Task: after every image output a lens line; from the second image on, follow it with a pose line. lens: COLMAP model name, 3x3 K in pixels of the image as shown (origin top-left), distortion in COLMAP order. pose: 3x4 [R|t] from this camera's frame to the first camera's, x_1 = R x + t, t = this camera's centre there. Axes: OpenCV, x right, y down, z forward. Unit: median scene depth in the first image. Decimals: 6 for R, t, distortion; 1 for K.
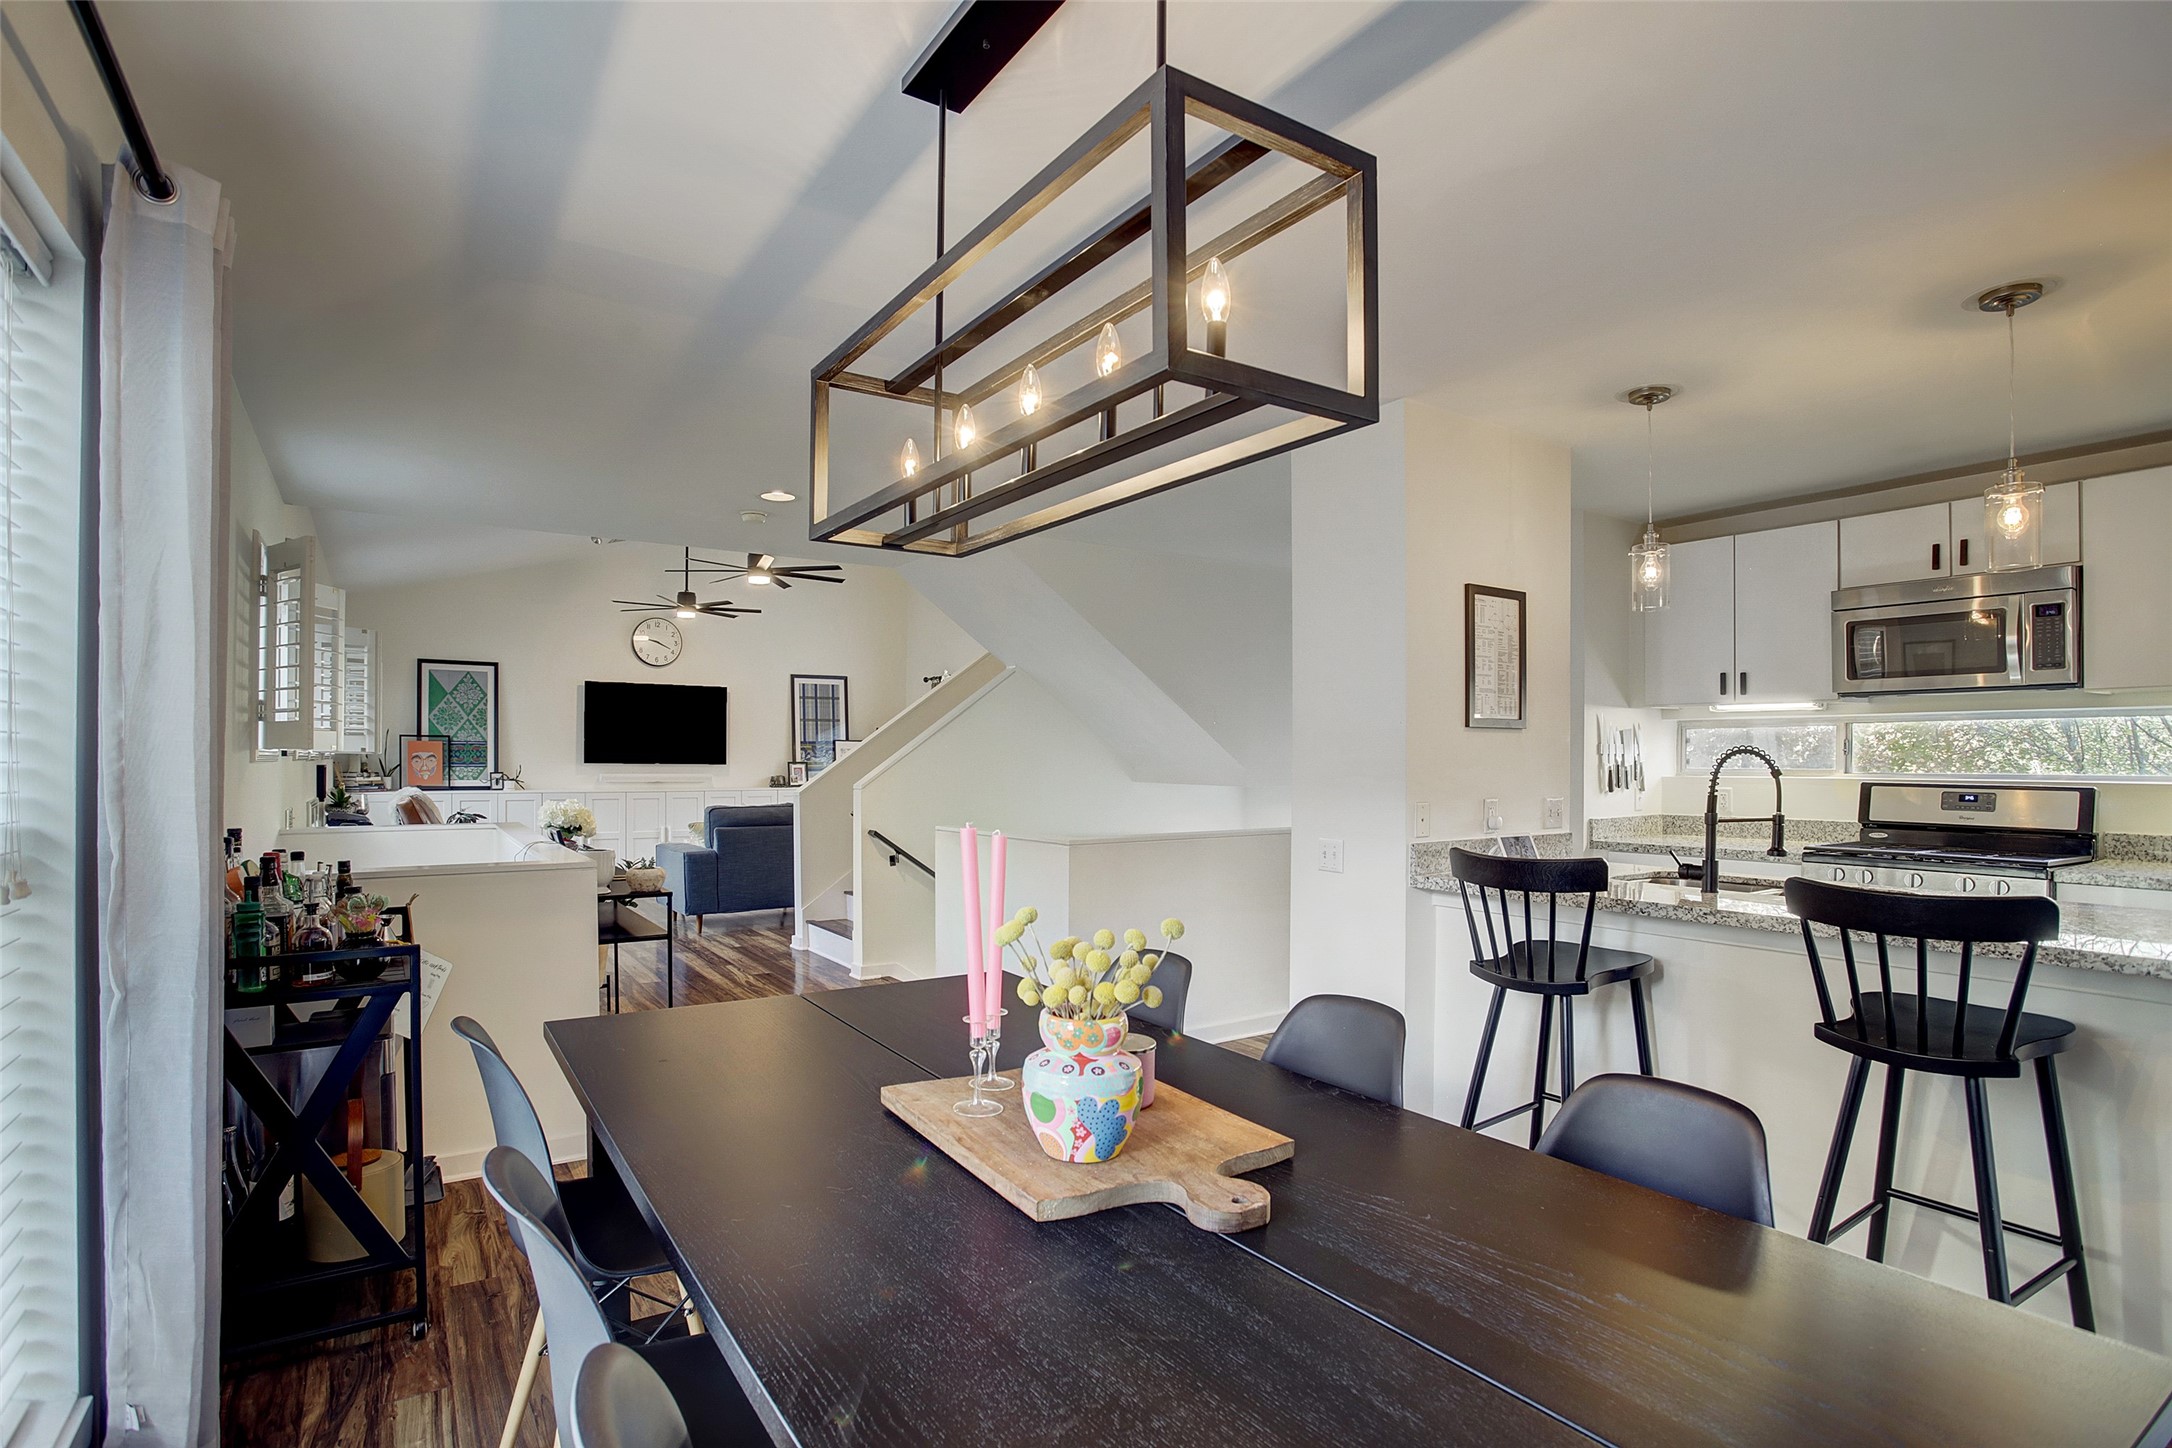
lens RADIAL K [[1079.0, 0, 1086.0], [0, 1079.0, 724.0], [0, 0, 1]] dist [-0.053542, -0.000008]
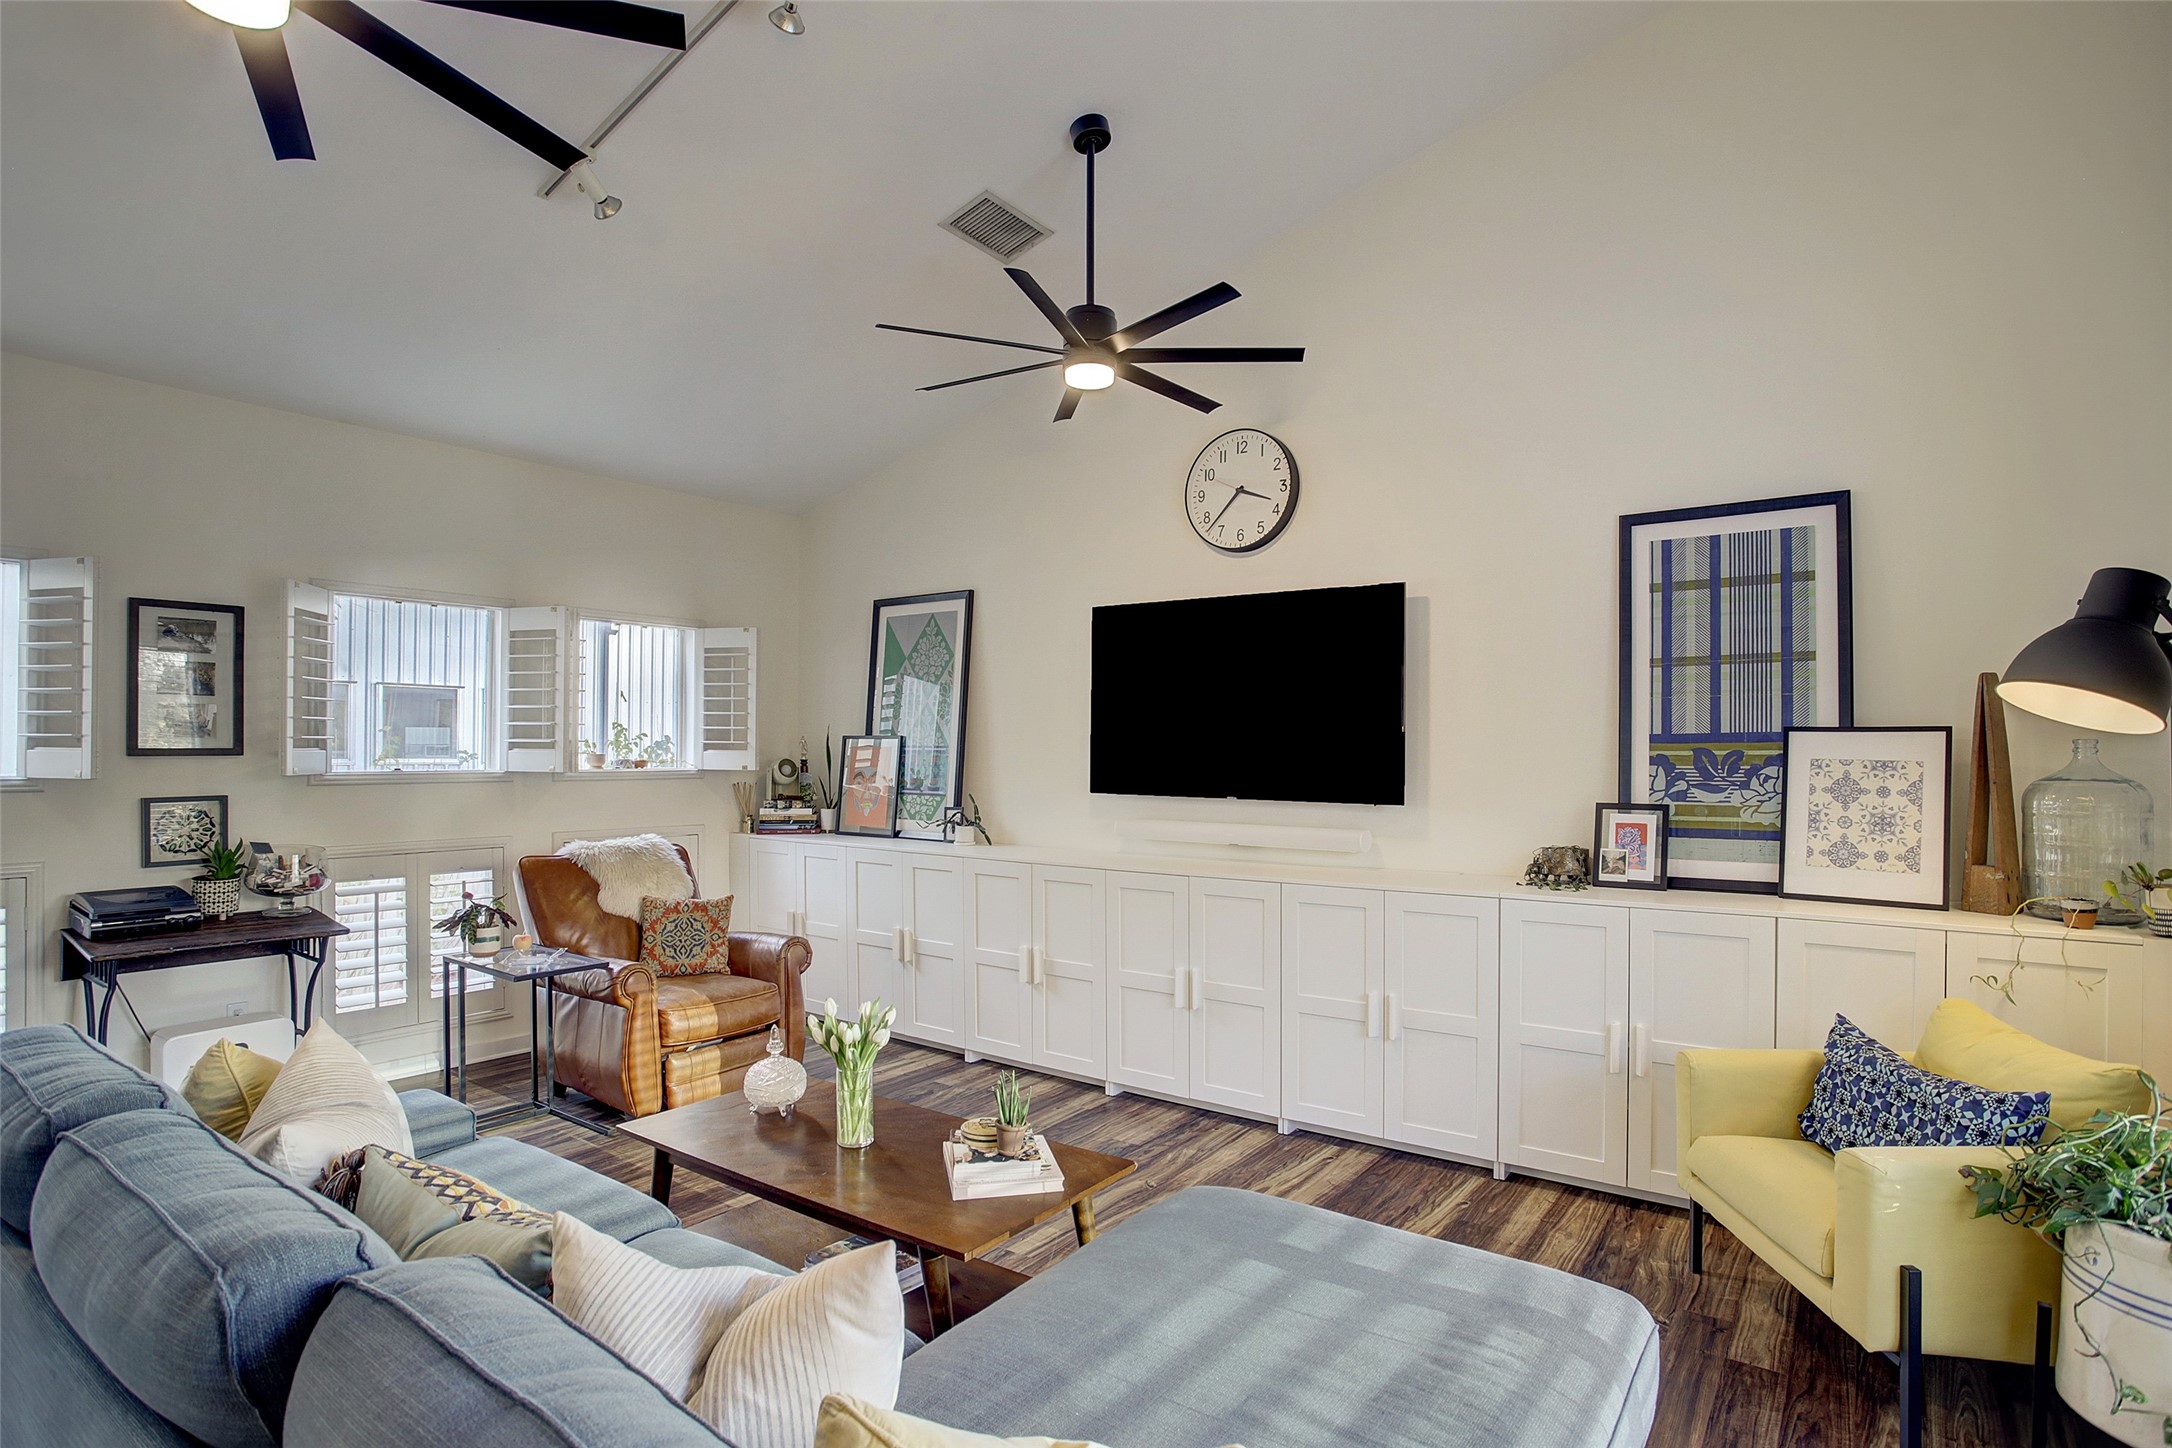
lens RADIAL K [[1079.0, 0, 1086.0], [0, 1079.0, 724.0], [0, 0, 1]] dist [-0.053542, -0.000008]
pose [[0.358798, -0.030091, -0.932930, -0.048719], [0.021366, 0.999483, -0.024020, 0.017014], [0.933171, -0.011314, 0.359256, 0.754190]]
